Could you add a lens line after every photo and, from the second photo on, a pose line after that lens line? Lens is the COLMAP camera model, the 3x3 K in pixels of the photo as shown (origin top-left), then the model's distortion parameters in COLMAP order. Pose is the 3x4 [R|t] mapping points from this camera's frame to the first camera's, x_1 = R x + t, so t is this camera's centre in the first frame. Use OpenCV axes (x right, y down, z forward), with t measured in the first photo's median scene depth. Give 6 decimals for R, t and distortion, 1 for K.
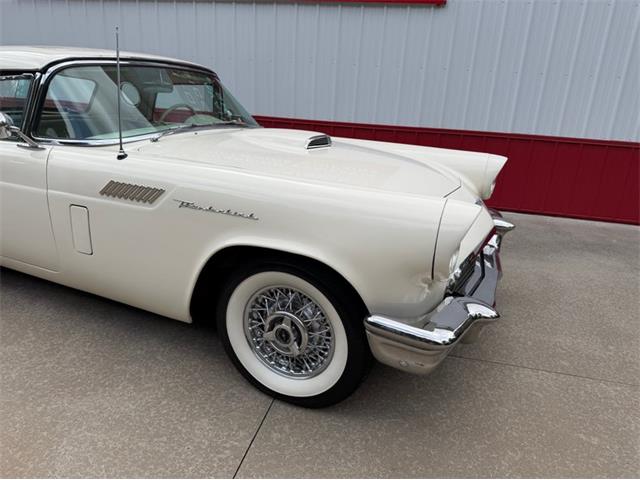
lens RADIAL K [[450.0, 0, 321.8], [0, 450.0, 241.5], [0, 0, 1]] dist [0.047853, -0.065079]
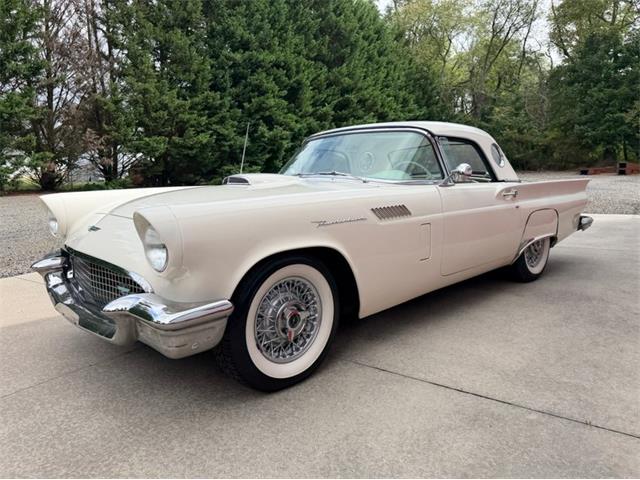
lens RADIAL K [[443.7, 0, 318.3], [0, 443.7, 231.6], [0, 0, 1]] dist [0.053799, -0.062026]
pose [[-0.388154, 0.080881, -0.918038, 1.277072], [-0.277781, 0.939547, 0.200224, -0.505053], [0.878734, 0.332732, -0.342222, 2.101245]]
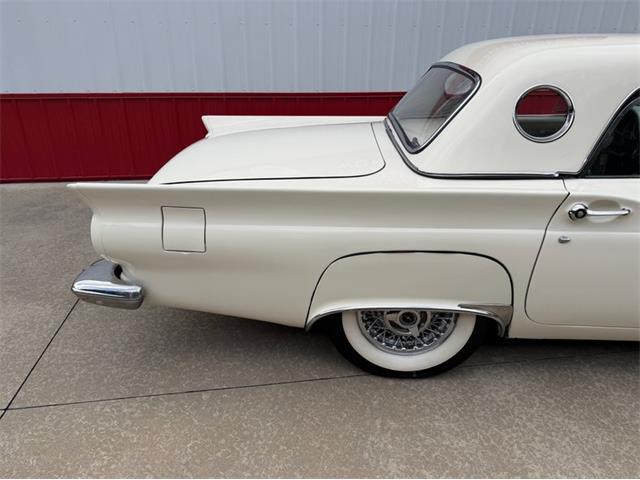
lens RADIAL K [[450.0, 0, 321.8], [0, 450.0, 241.5], [0, 0, 1]] dist [0.047853, -0.065079]
pose [[0.933732, -0.188568, 0.304279, -1.840131], [0.158518, 0.979933, 0.120846, -0.372000], [-0.320961, -0.064605, 0.944886, 0.617913]]
